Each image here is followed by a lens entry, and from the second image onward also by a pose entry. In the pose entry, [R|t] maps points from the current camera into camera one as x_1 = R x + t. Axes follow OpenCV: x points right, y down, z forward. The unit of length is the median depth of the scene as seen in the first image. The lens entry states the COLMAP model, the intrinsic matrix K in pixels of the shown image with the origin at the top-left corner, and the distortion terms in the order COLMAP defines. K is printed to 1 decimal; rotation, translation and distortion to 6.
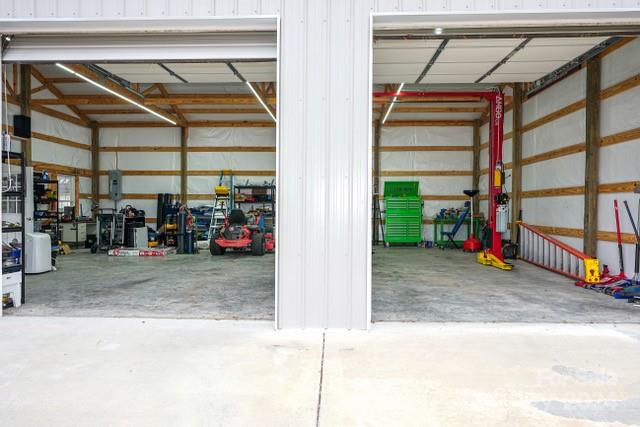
lens RADIAL K [[425.6, 0, 319.8], [0, 425.6, 212.1], [0, 0, 1]] dist [-0.025331, 0.004866]
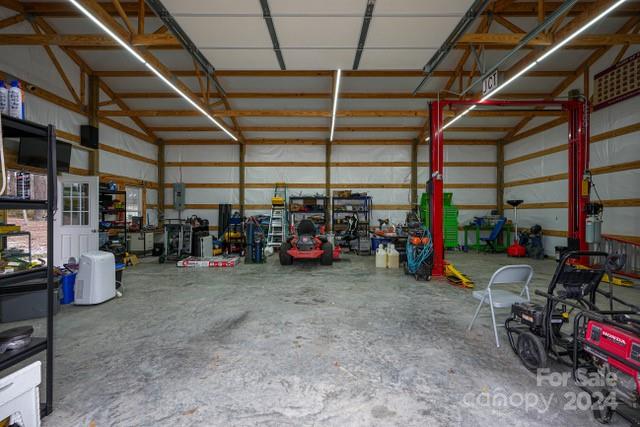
lens RADIAL K [[290.0, 0, 319.9], [0, 290.0, 213.3], [0, 0, 1]] dist [-0.020962, 0.000096]
pose [[0.999490, -0.003584, 0.031728, -0.158627], [0.003964, 0.999921, -0.011902, -0.010750], [-0.031683, 0.012022, 0.999426, 0.266280]]
